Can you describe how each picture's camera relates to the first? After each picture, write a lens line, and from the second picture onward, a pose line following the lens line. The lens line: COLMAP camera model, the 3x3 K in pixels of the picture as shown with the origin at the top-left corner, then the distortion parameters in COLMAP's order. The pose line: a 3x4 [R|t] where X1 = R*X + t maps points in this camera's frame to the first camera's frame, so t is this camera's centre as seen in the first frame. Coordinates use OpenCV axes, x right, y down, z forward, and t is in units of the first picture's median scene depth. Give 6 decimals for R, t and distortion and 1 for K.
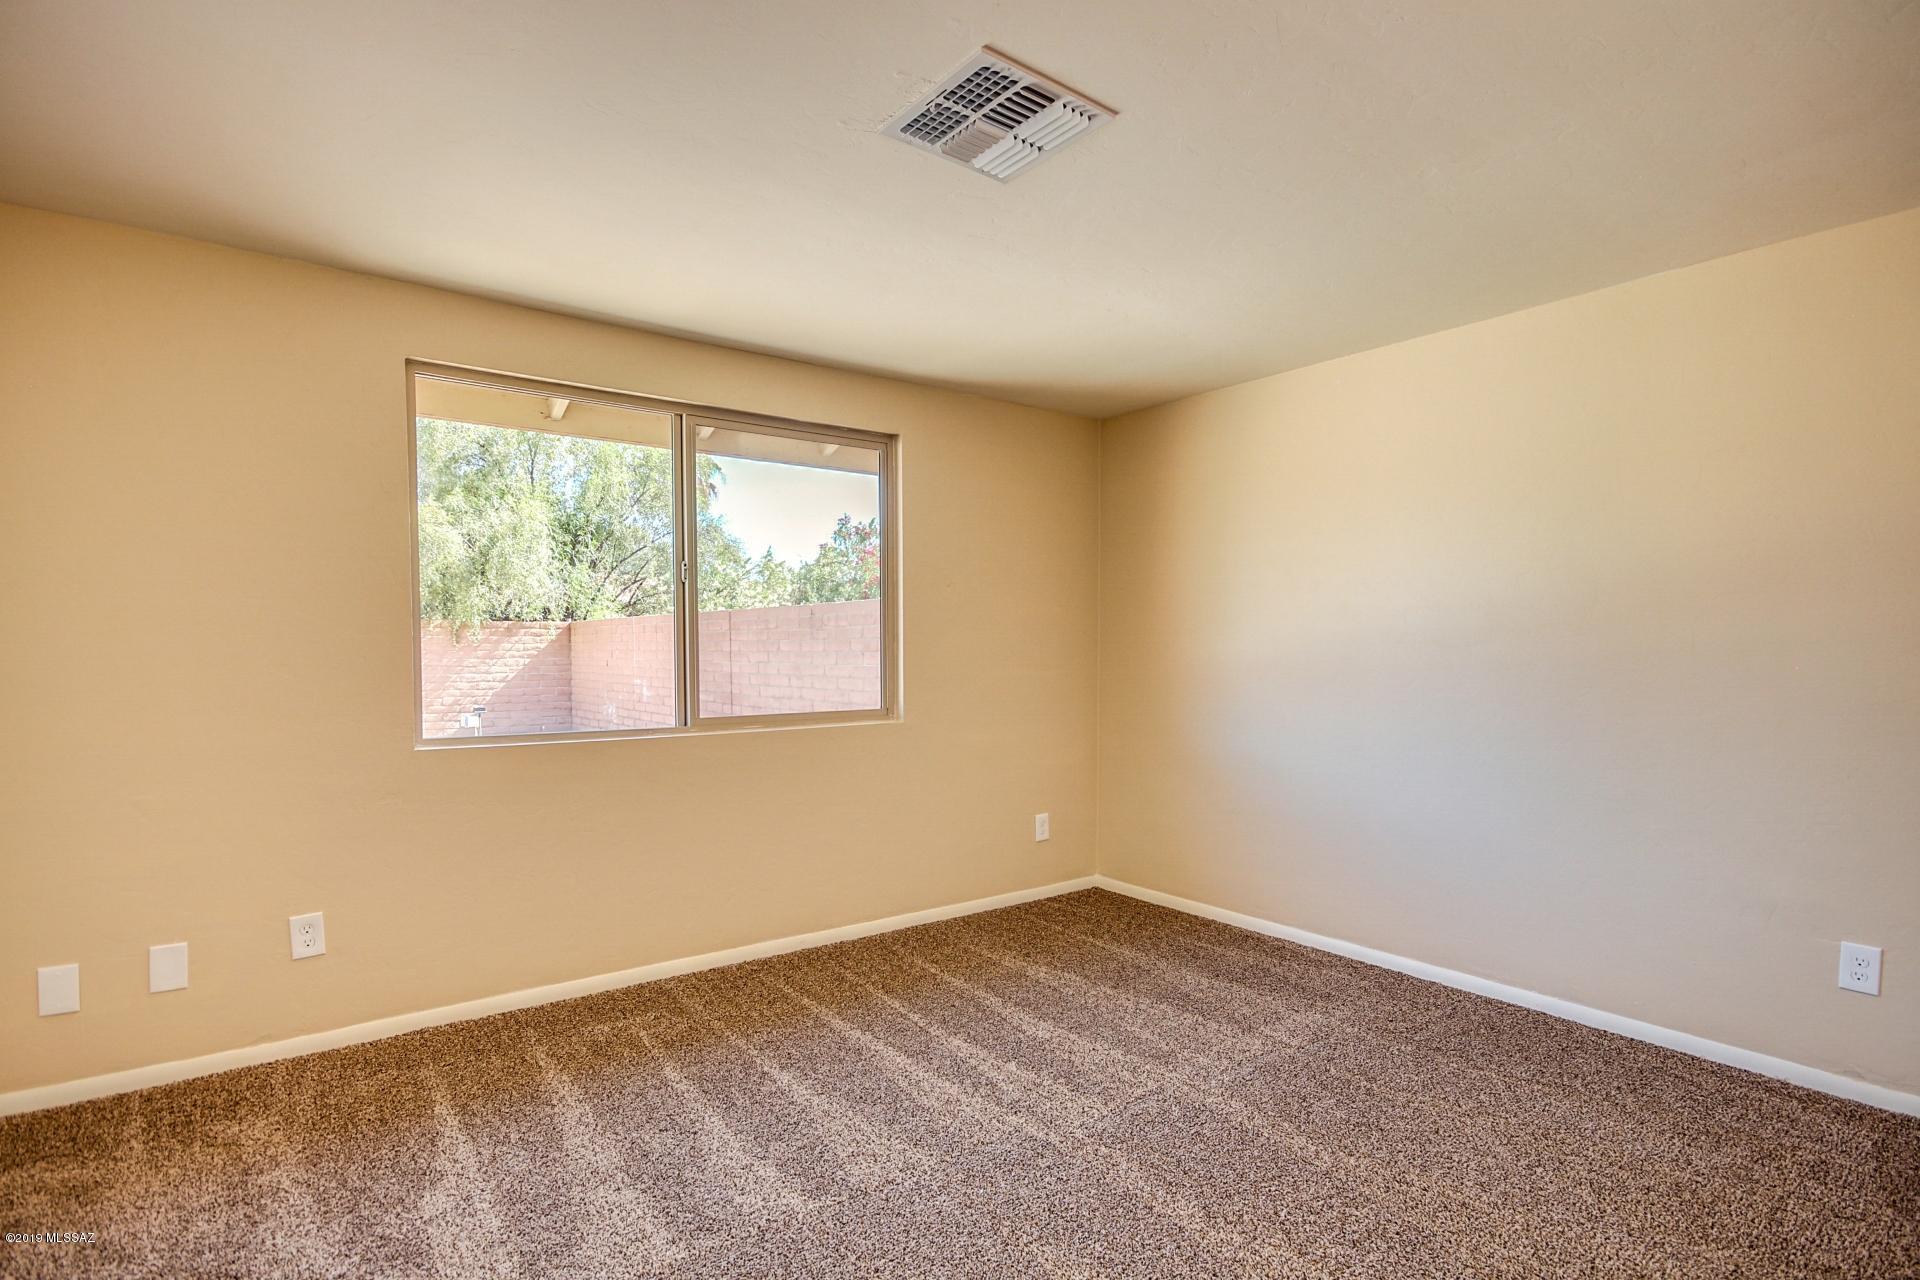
lens RADIAL K [[937.4, 0, 986.6], [0, 937.4, 647.1], [0, 0, 1]] dist [0.002017, -0.000159]
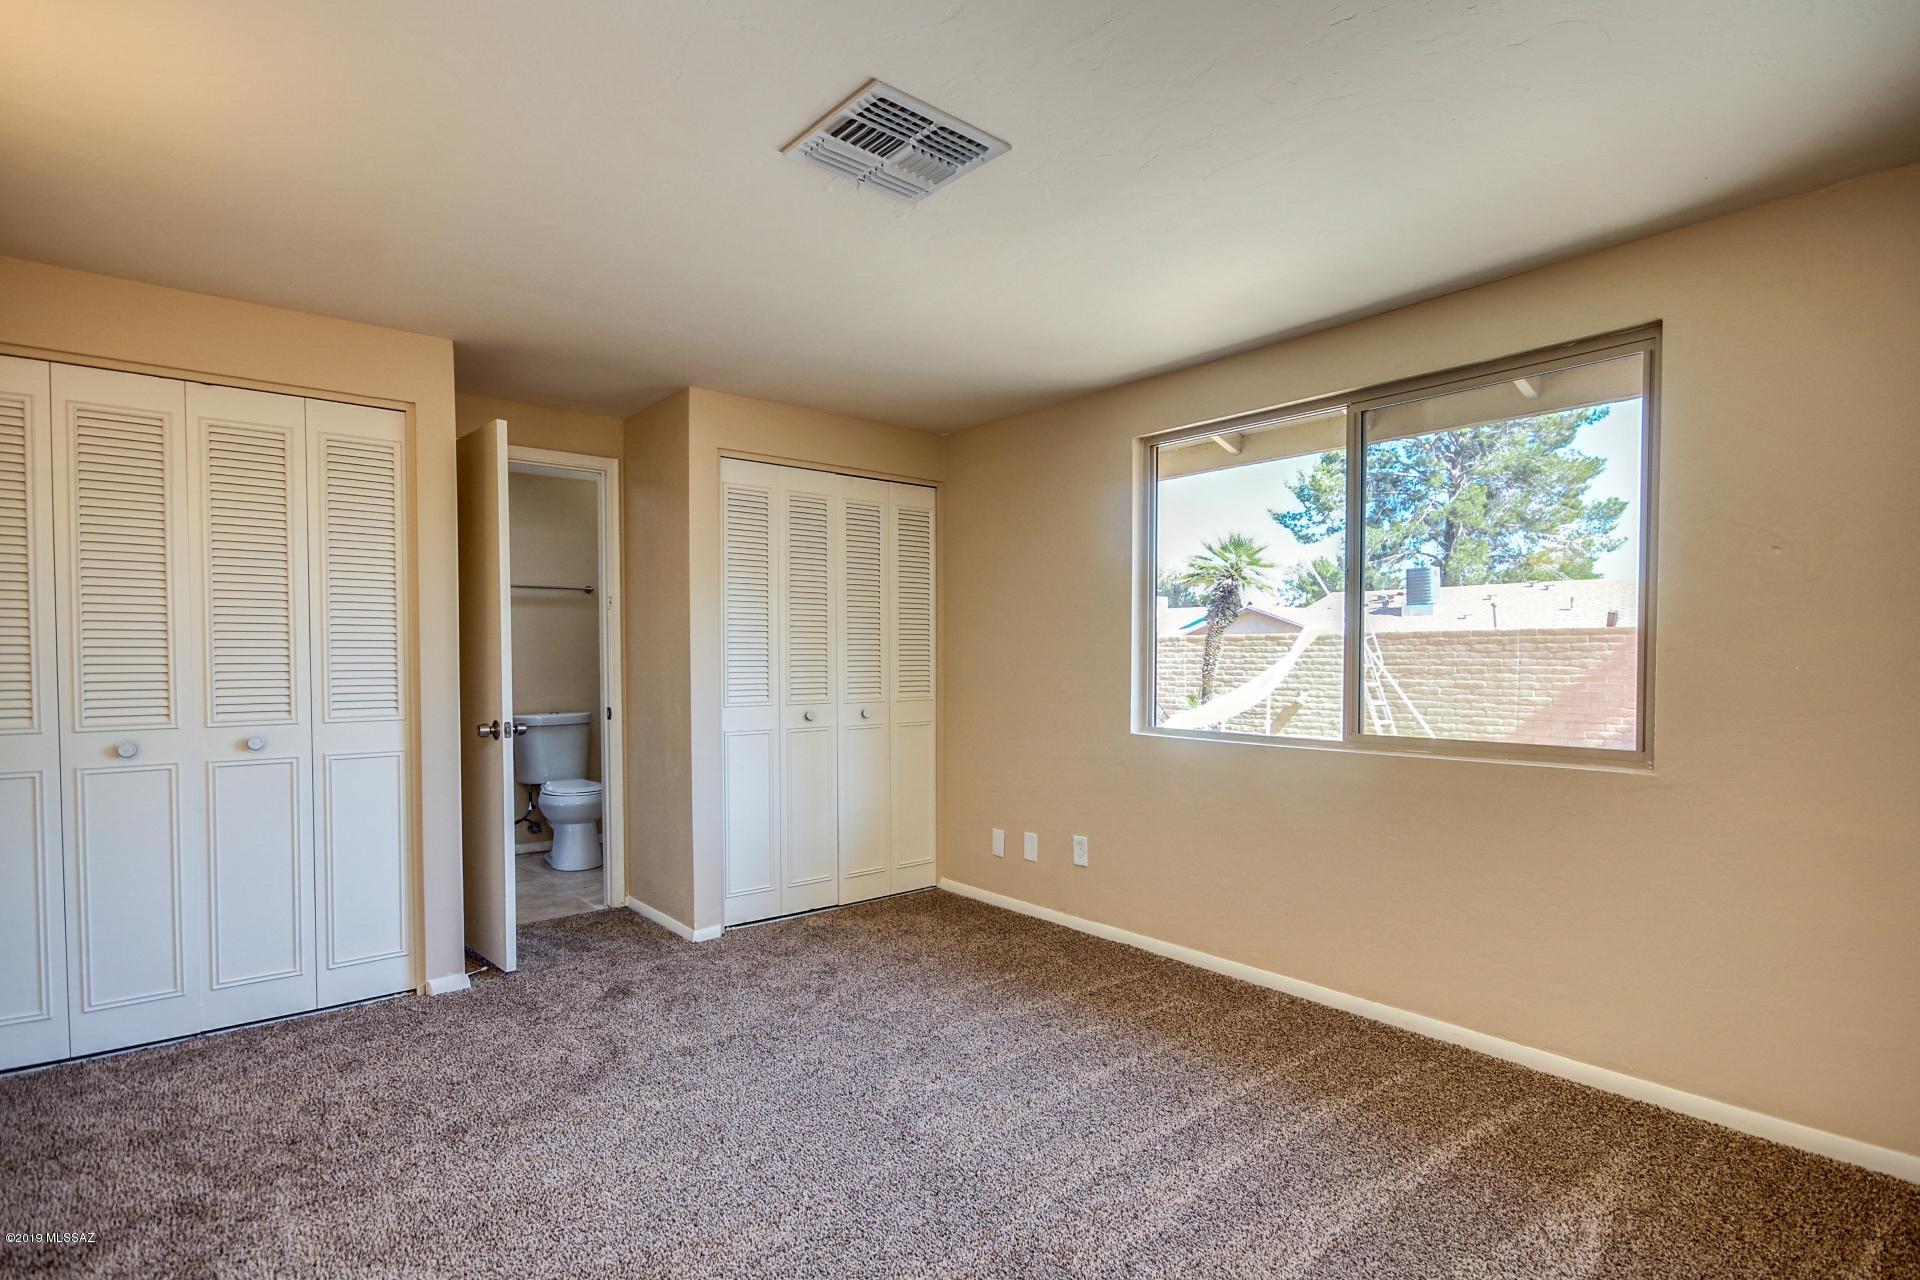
lens RADIAL K [[937.4, 0, 986.6], [0, 937.4, 647.1], [0, 0, 1]] dist [0.002017, -0.000159]
pose [[0.064847, -0.012027, -0.997823, 0.693980], [0.000901, 0.999928, -0.011994, 0.001725], [0.997895, -0.000121, 0.064853, 0.694487]]
